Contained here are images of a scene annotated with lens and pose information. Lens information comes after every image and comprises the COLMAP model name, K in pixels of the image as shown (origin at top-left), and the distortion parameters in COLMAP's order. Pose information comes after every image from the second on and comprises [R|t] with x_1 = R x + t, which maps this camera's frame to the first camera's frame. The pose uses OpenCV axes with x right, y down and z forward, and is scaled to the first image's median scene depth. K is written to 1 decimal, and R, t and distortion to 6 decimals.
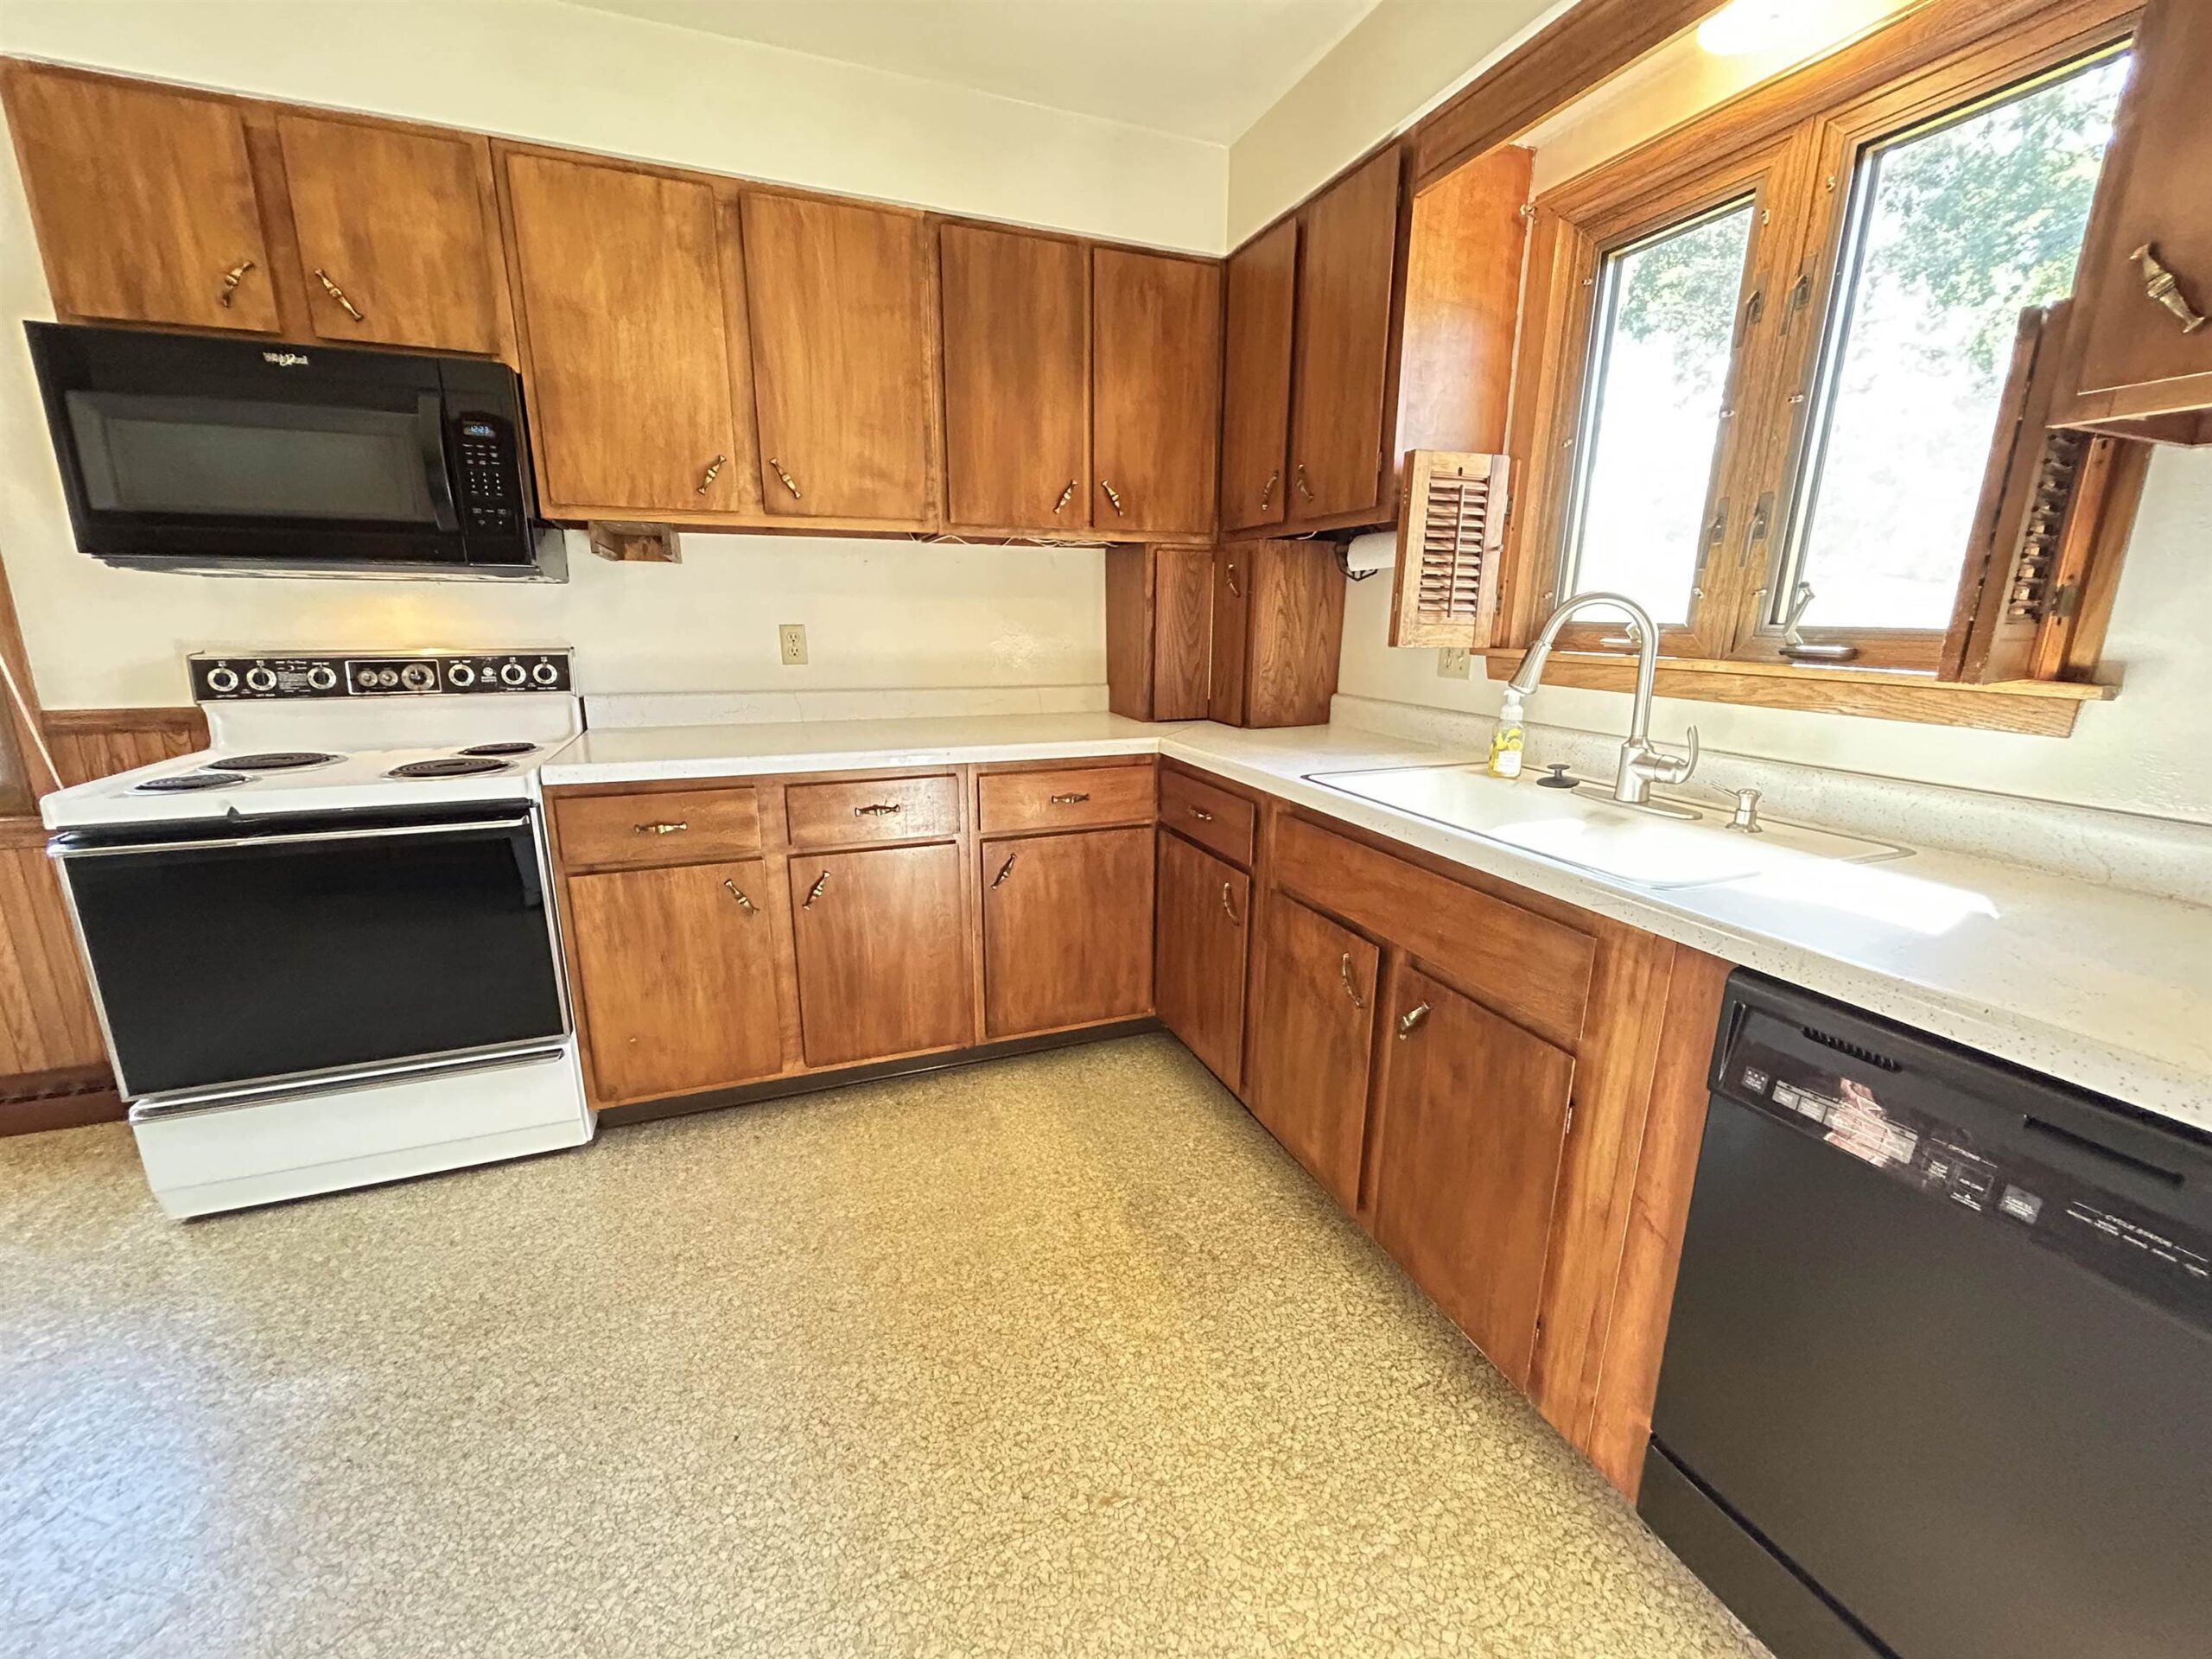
lens RADIAL K [[897.8, 0, 1106.0], [0, 897.8, 829.5], [0, 0, 1]] dist [-0.001519, 0.000306]
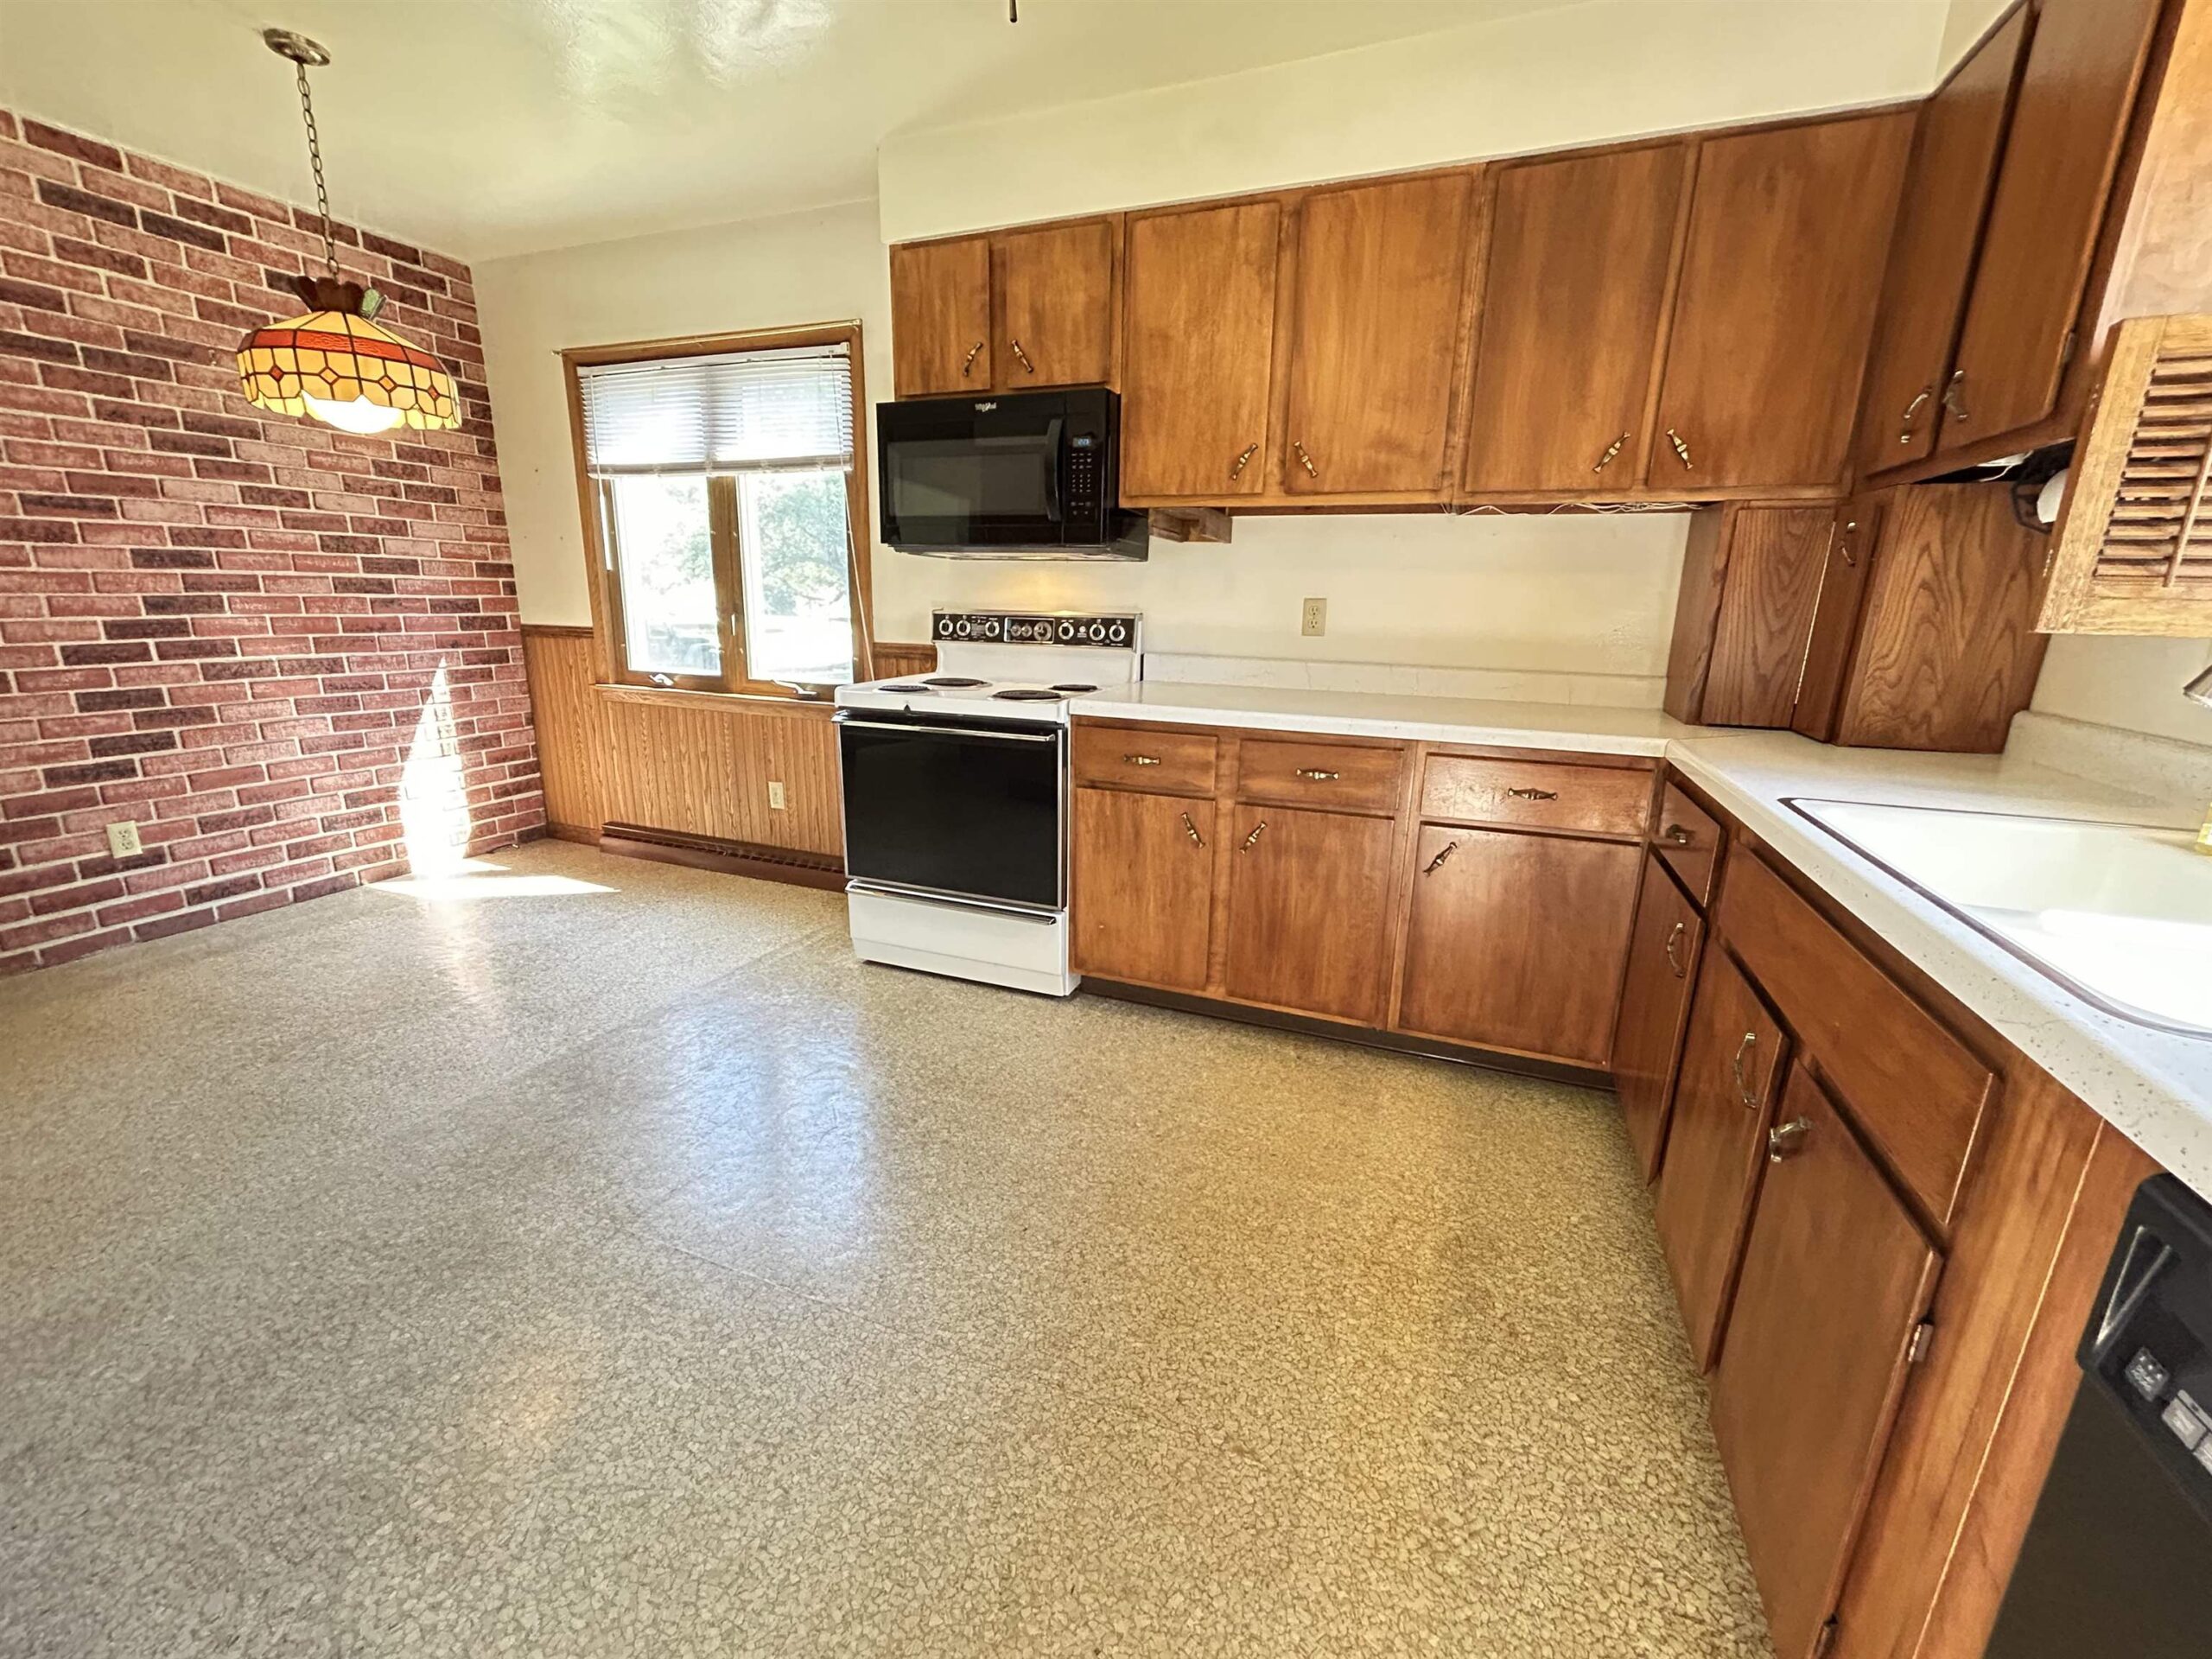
lens RADIAL K [[893.2, 0, 1106.0], [0, 893.2, 829.5], [0, 0, 1]] dist [0.002446, 0.000414]
pose [[0.731000, 0.181168, -0.657888, 0.268370], [-0.177214, 0.981435, 0.073358, 0.010288], [0.658964, 0.062962, 0.749535, 0.065333]]
